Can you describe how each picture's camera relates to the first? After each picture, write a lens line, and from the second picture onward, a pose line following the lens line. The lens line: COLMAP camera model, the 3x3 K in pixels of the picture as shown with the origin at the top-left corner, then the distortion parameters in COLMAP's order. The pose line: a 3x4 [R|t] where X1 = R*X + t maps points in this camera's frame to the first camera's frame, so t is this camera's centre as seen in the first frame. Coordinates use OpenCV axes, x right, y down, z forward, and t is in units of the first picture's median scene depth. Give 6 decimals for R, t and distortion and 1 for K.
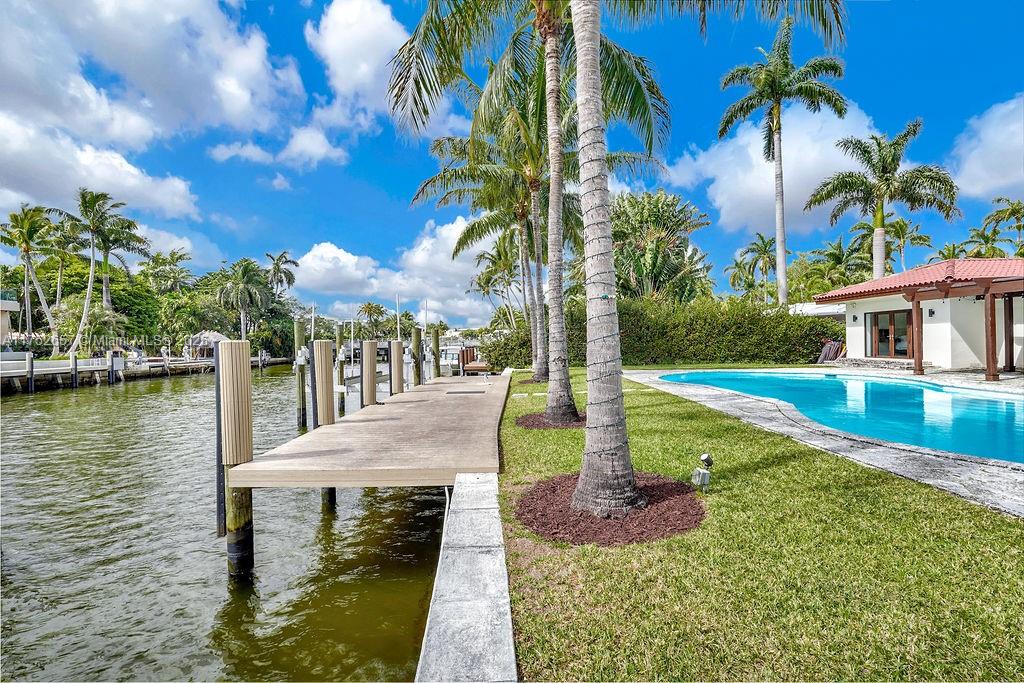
lens RADIAL K [[459.7, 0, 517.9], [0, 459.7, 341.8], [0, 0, 1]] dist [-0.013298, 0.005292]
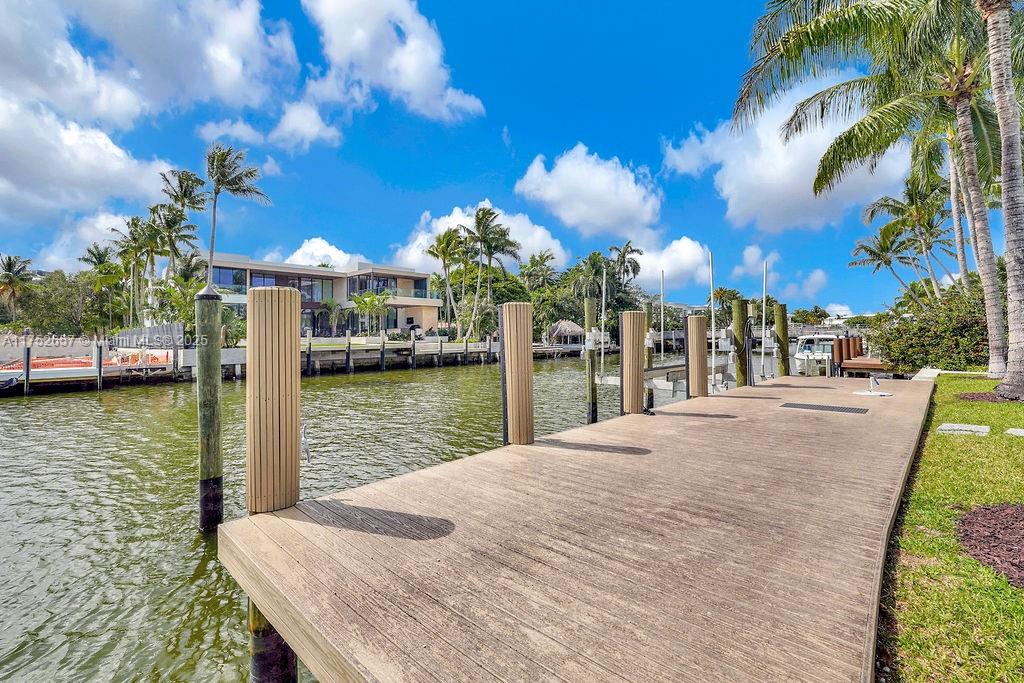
lens RADIAL K [[459.7, 0, 508.4], [0, 459.7, 325.6], [0, 0, 1]] dist [-0.013298, 0.005292]
pose [[0.721597, -0.007223, -0.692276, -0.002921], [-0.004227, 0.999881, -0.014839, 0.009074], [0.692301, 0.013634, 0.721480, 0.141199]]
